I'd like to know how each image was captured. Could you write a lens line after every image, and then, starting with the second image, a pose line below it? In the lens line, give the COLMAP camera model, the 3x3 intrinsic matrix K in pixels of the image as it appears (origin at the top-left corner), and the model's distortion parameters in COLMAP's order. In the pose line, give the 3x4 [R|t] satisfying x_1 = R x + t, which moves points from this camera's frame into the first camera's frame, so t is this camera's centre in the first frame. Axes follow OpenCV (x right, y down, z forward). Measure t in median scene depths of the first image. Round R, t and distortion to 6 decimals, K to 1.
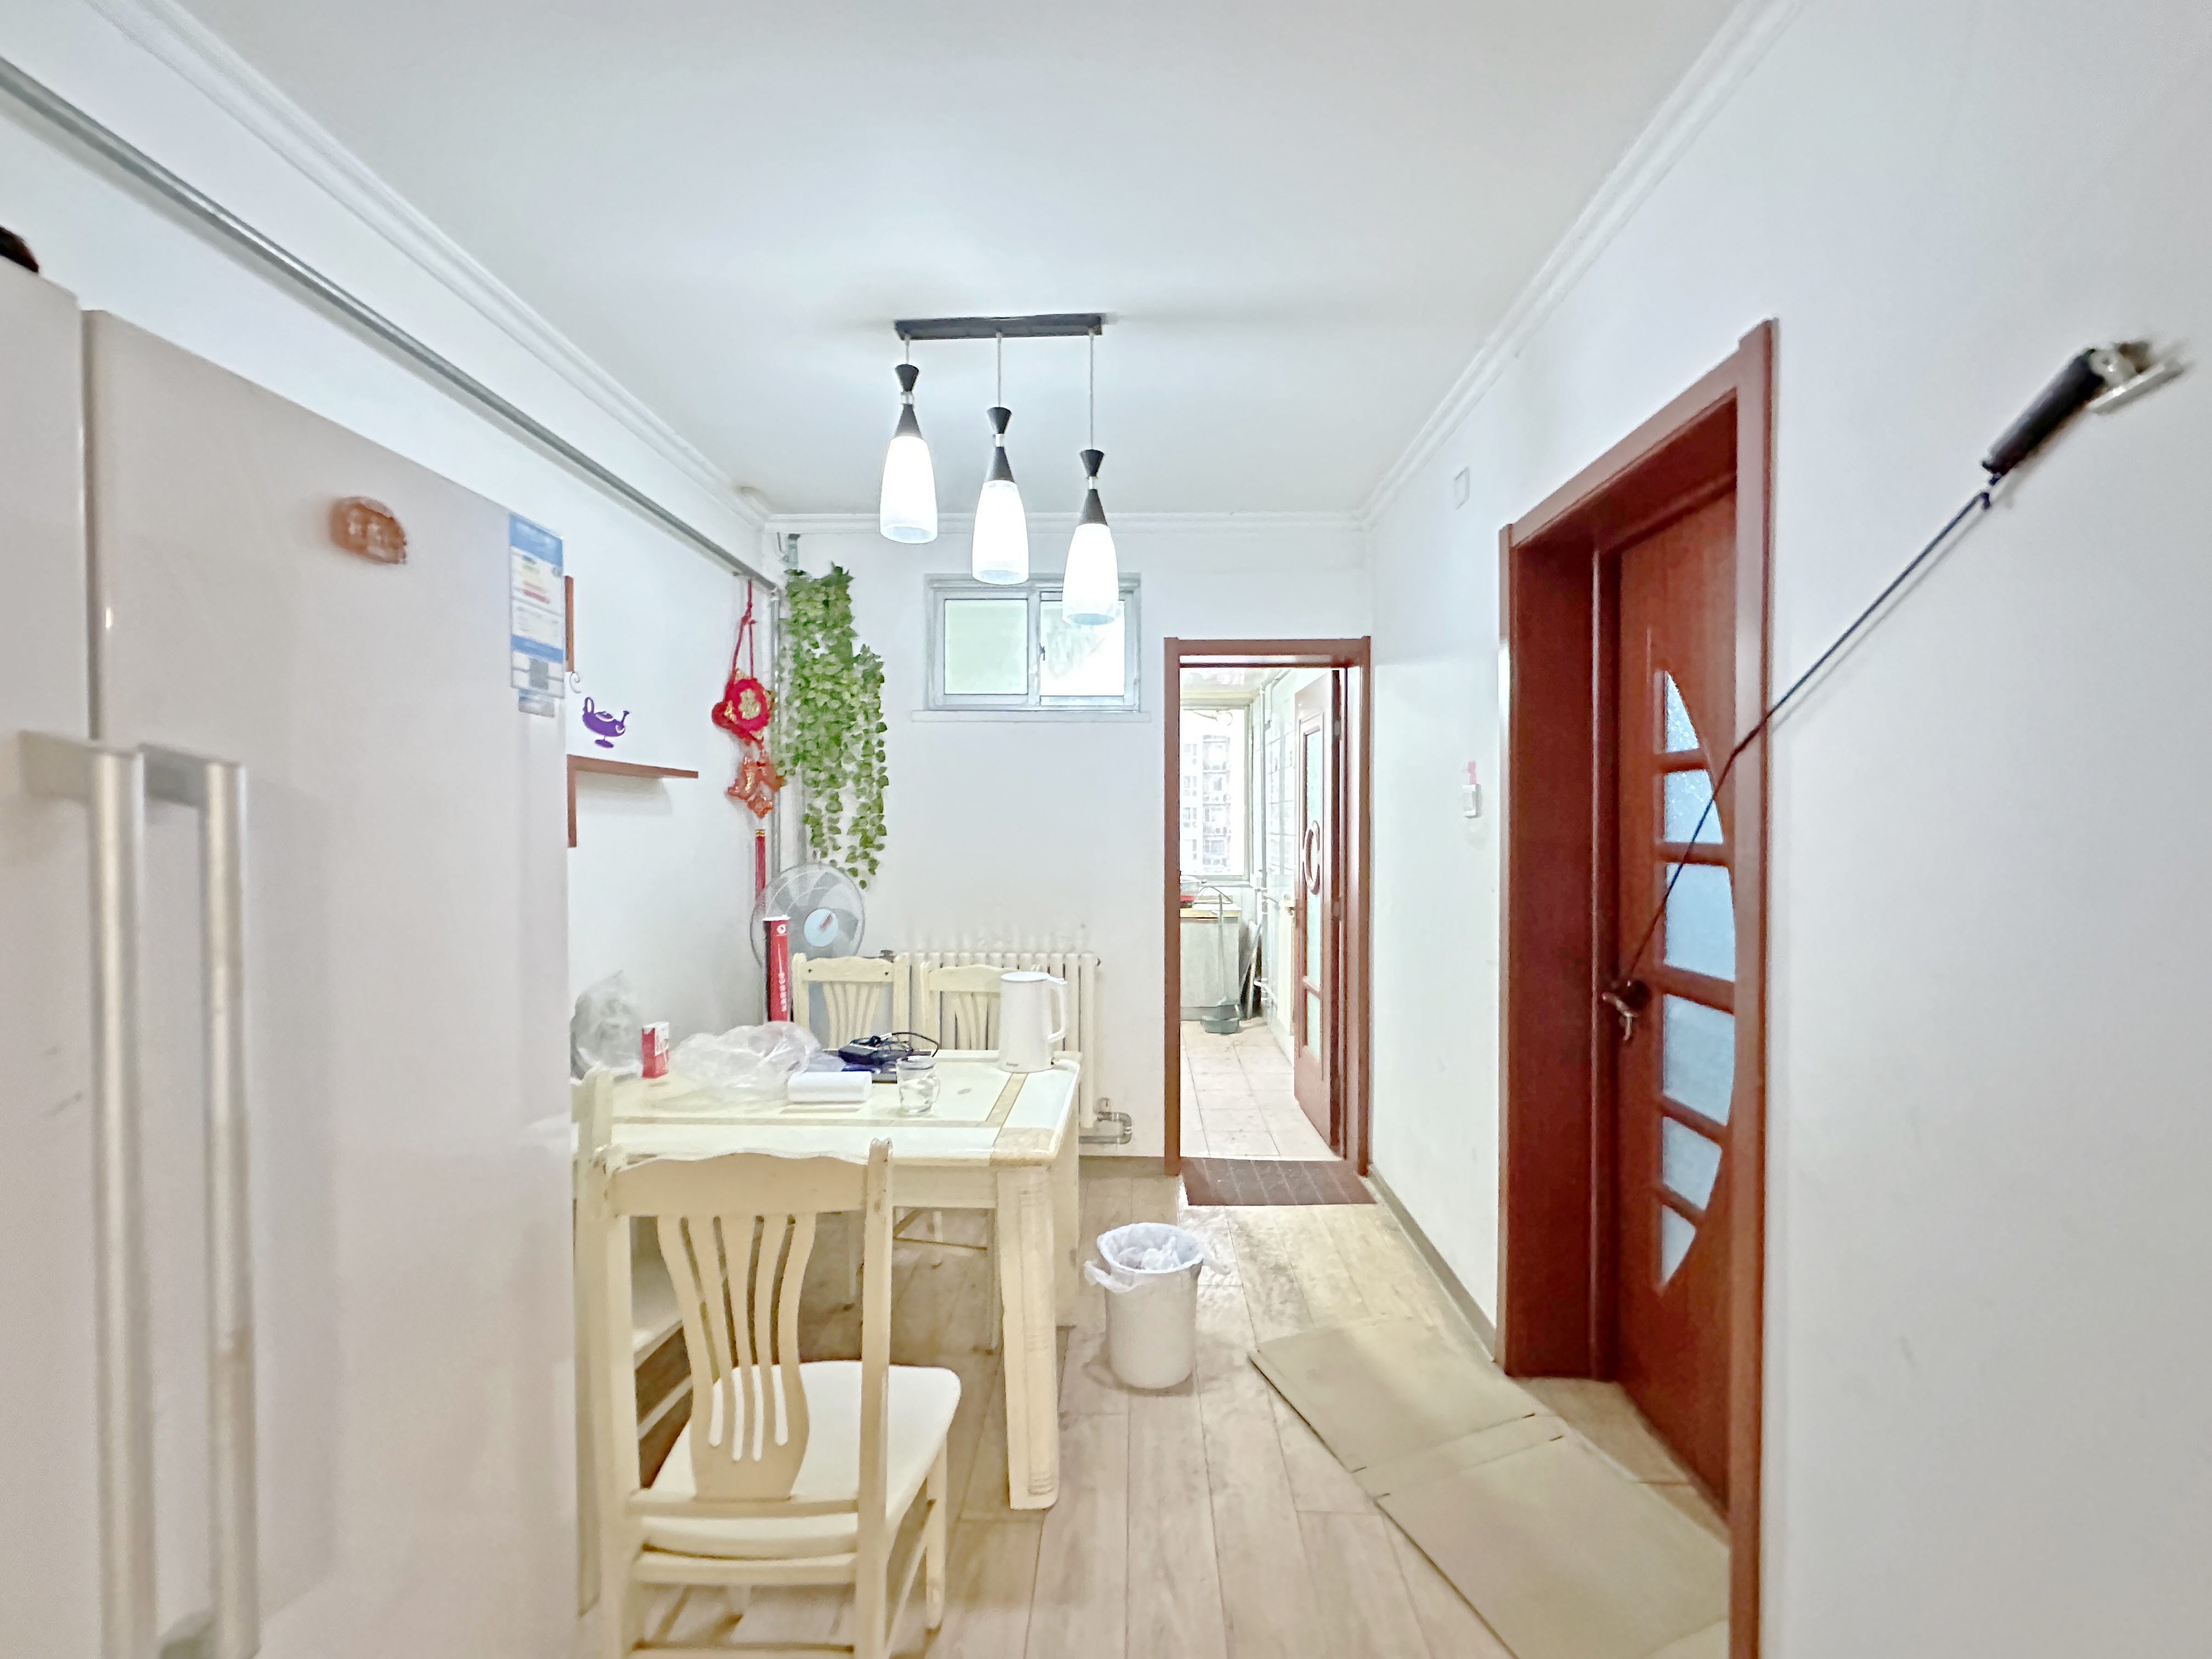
lens RADIAL K [[890.3, 0, 1106.0], [0, 890.3, 829.5], [0, 0, 1]] dist [-0.002236, -0.000131]
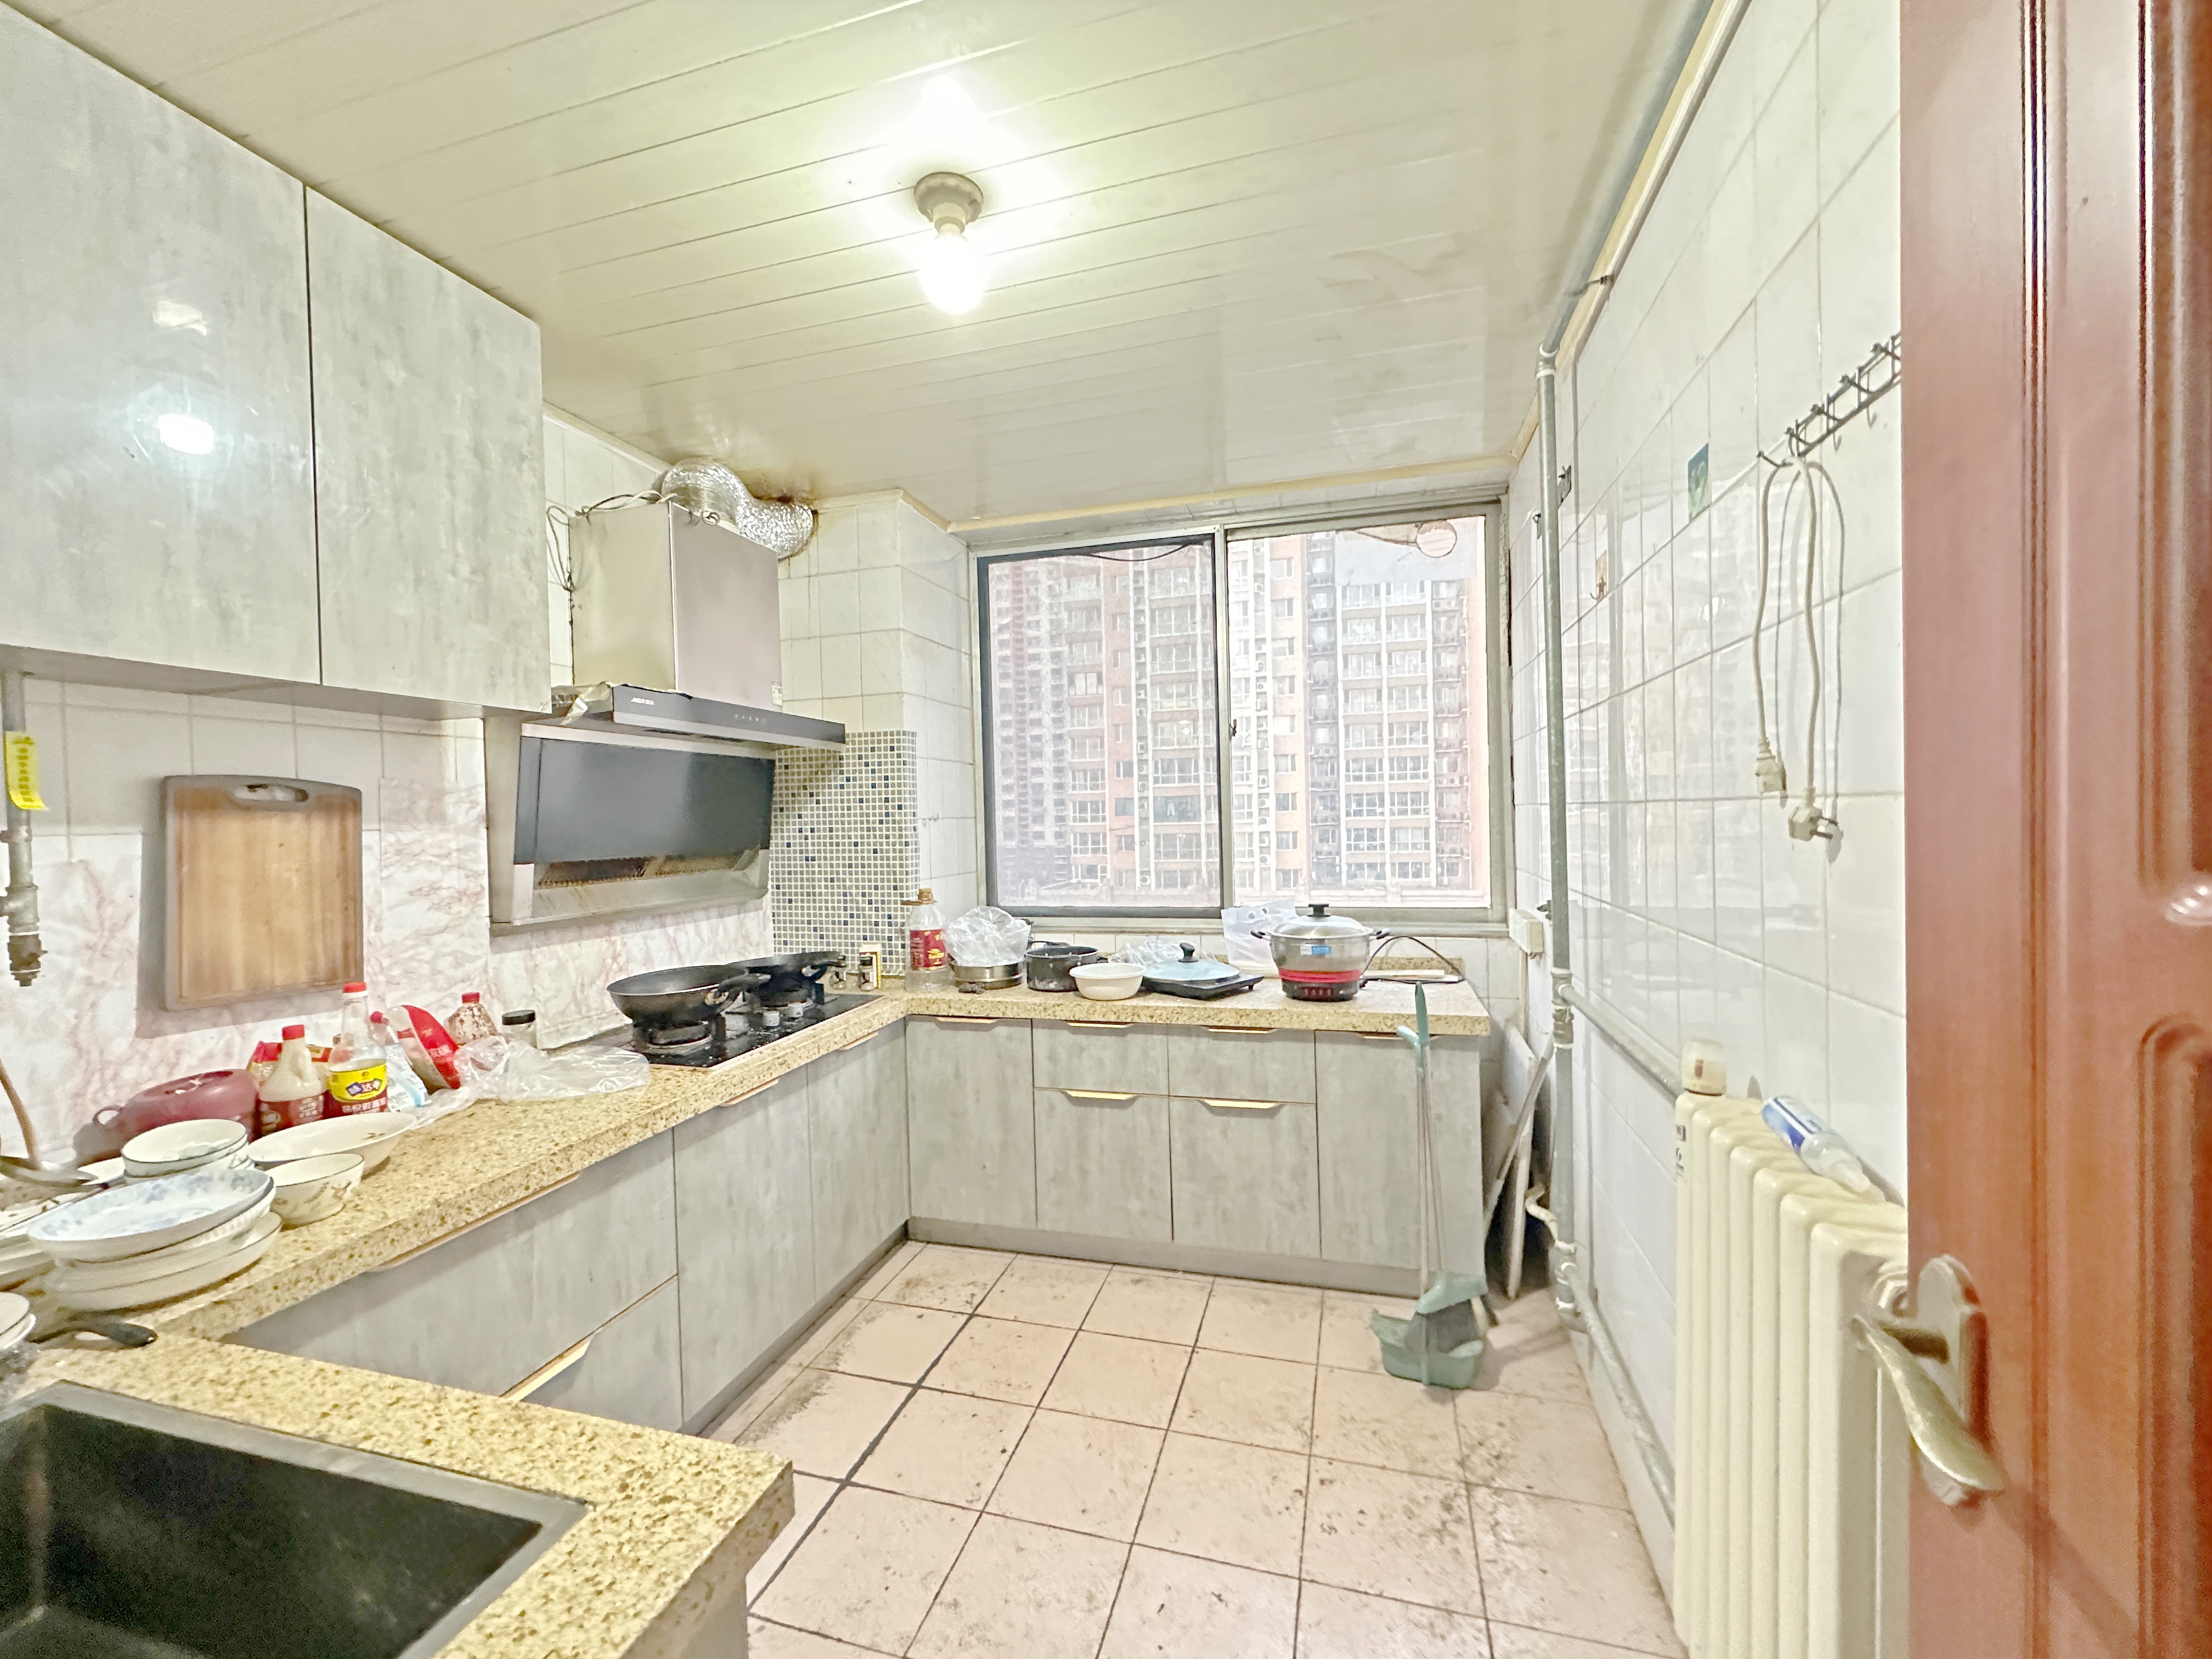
lens RADIAL K [[890.3, 0, 1106.0], [0, 890.3, 829.5], [0, 0, 1]] dist [-0.002236, -0.000131]
pose [[0.969215, -0.017716, -0.245576, 0.090861], [0.020183, 0.999768, 0.007531, 0.009188], [0.245385, -0.012255, 0.969348, 0.602890]]
